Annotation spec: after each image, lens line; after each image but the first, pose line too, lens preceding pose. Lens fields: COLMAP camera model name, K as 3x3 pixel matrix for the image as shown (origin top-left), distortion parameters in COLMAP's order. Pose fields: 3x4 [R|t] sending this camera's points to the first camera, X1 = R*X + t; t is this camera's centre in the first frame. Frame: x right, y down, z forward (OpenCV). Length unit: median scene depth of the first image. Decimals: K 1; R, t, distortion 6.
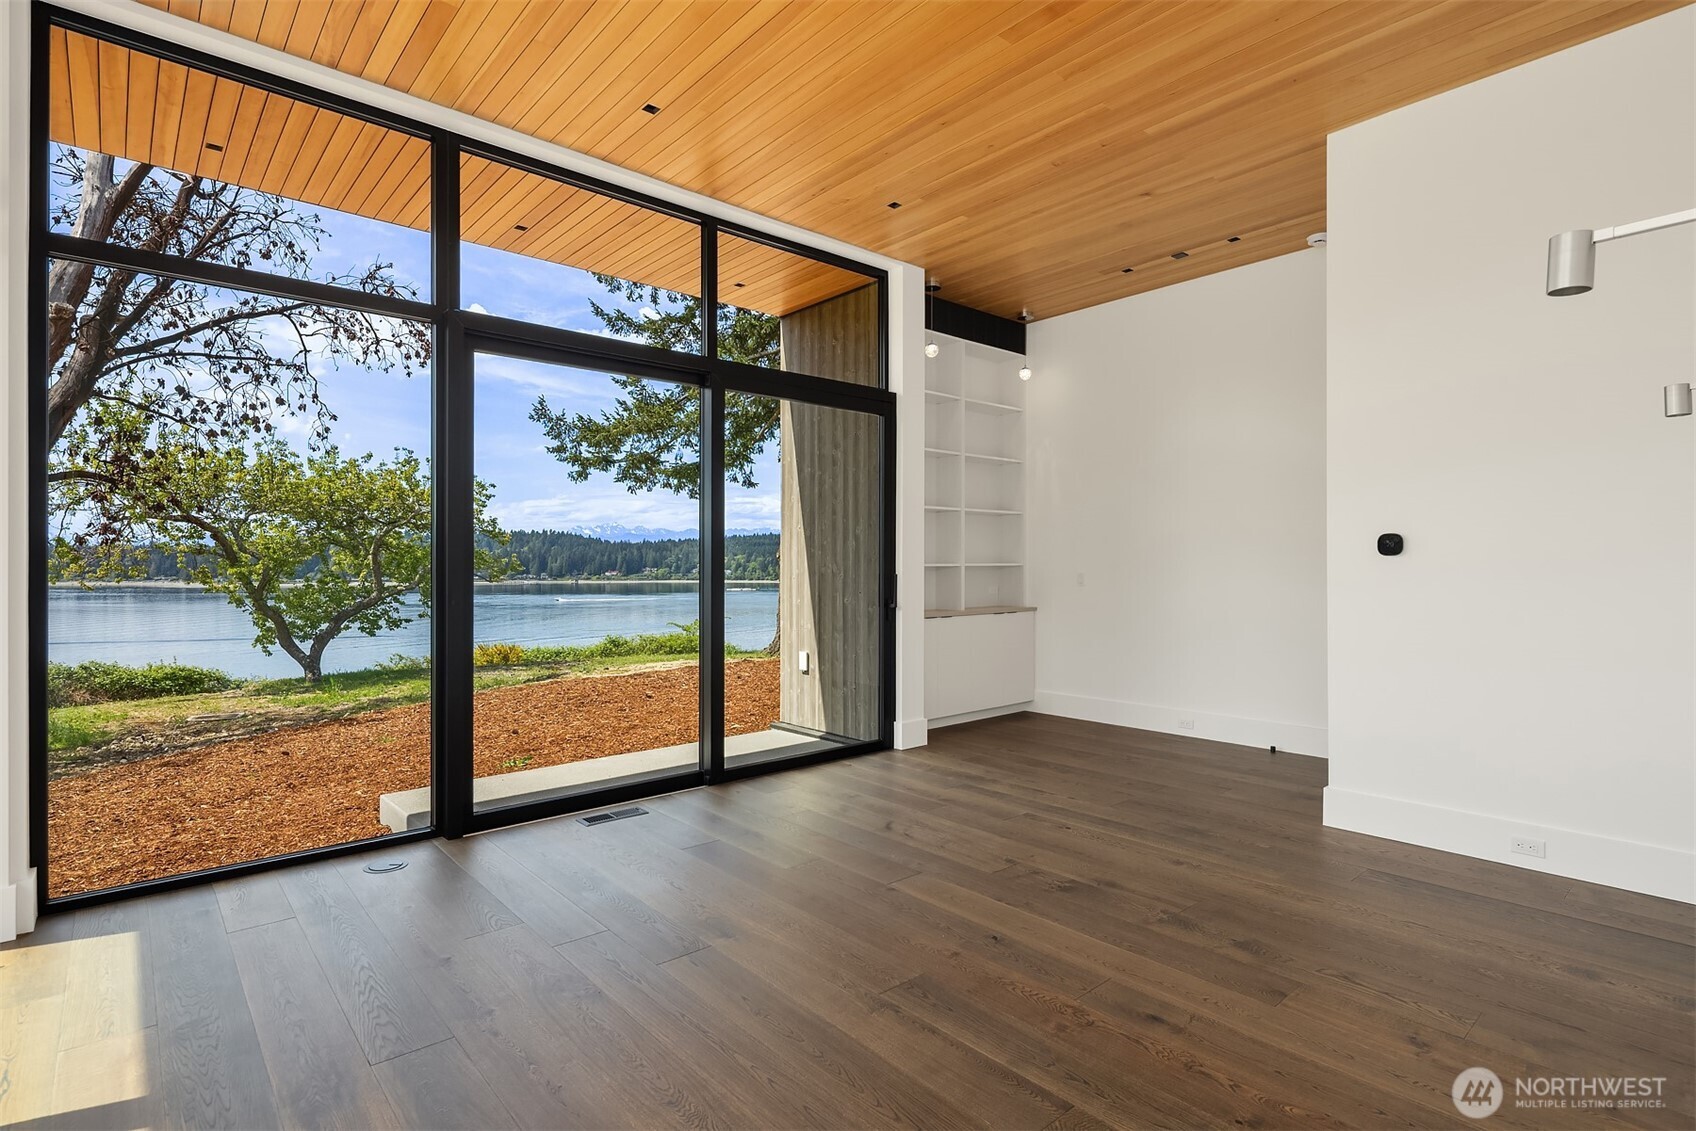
lens RADIAL K [[823.1, 0, 843.0], [0, 823.1, 568.5], [0, 0, 1]] dist [-0.003573, -0.000433]
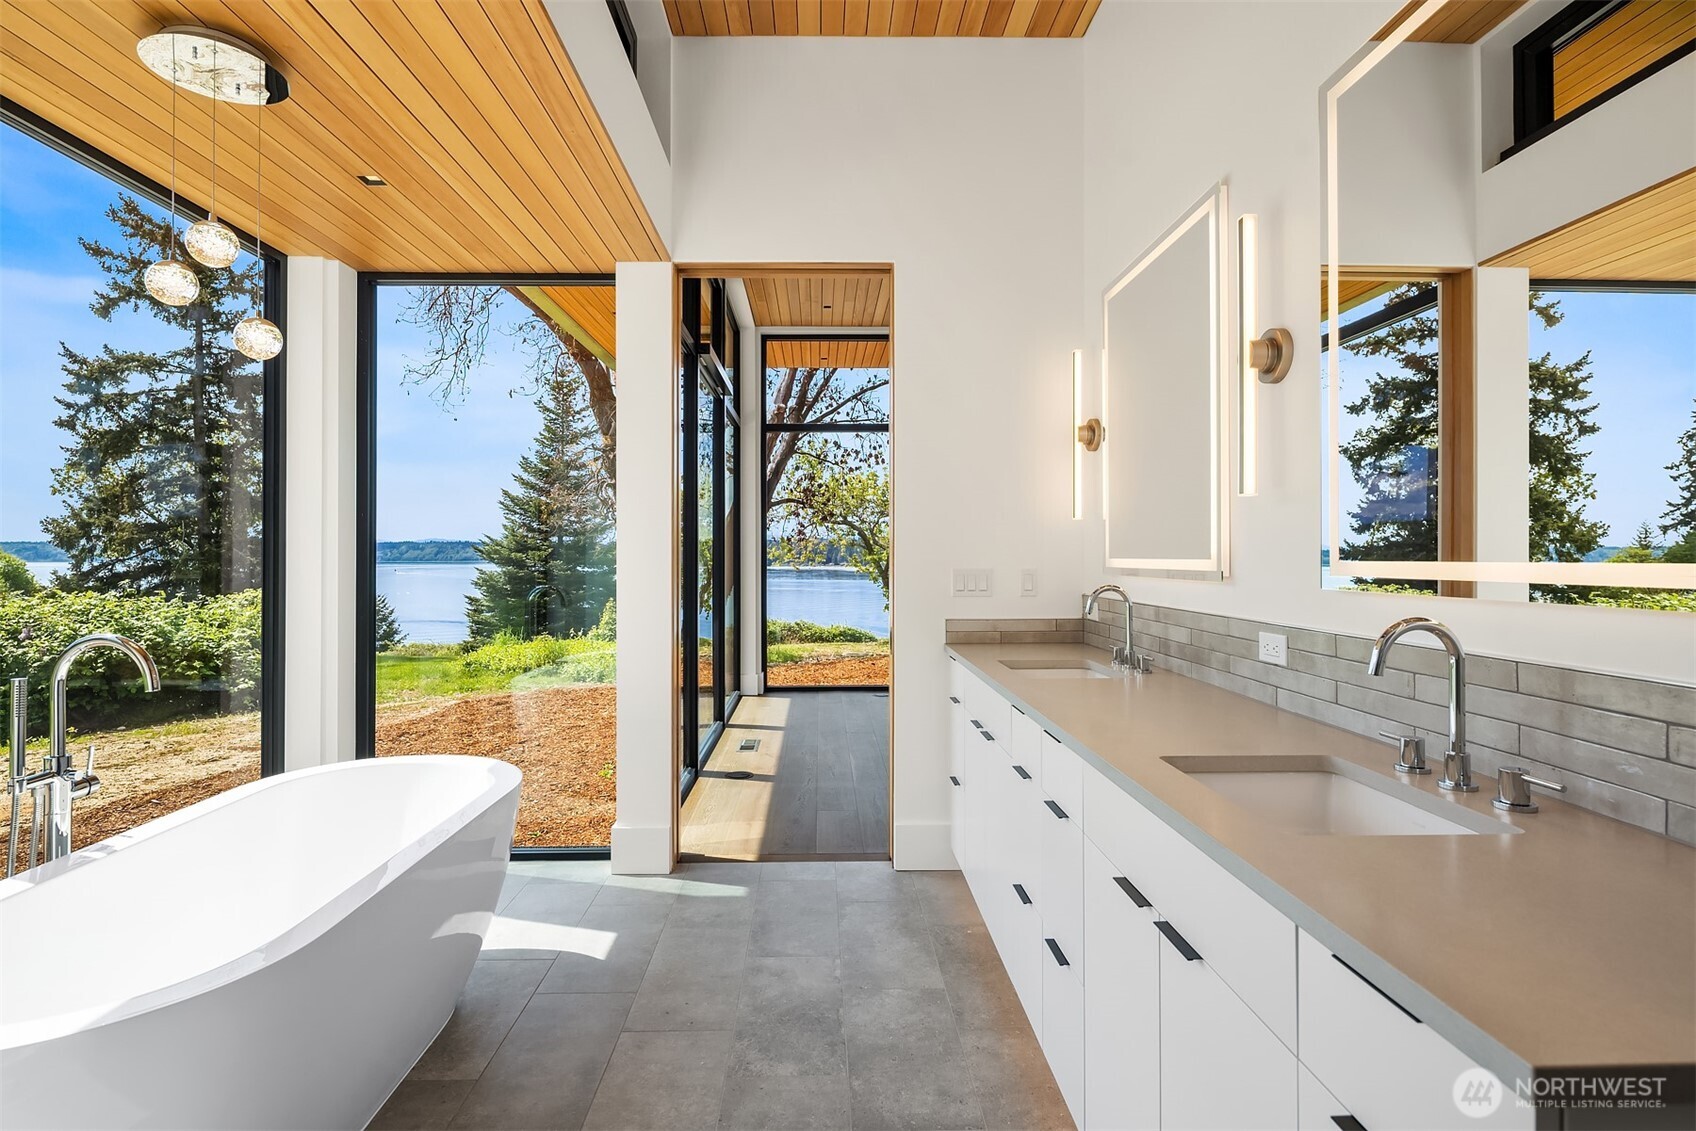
lens RADIAL K [[823.1, 0, 843.0], [0, 823.1, 568.5], [0, 0, 1]] dist [-0.003573, -0.000433]
pose [[0.765759, 0.009165, -0.643063, 0.215847], [-0.000075, 0.999900, 0.014162, 0.002341], [0.643128, -0.010796, 0.765683, -0.200621]]
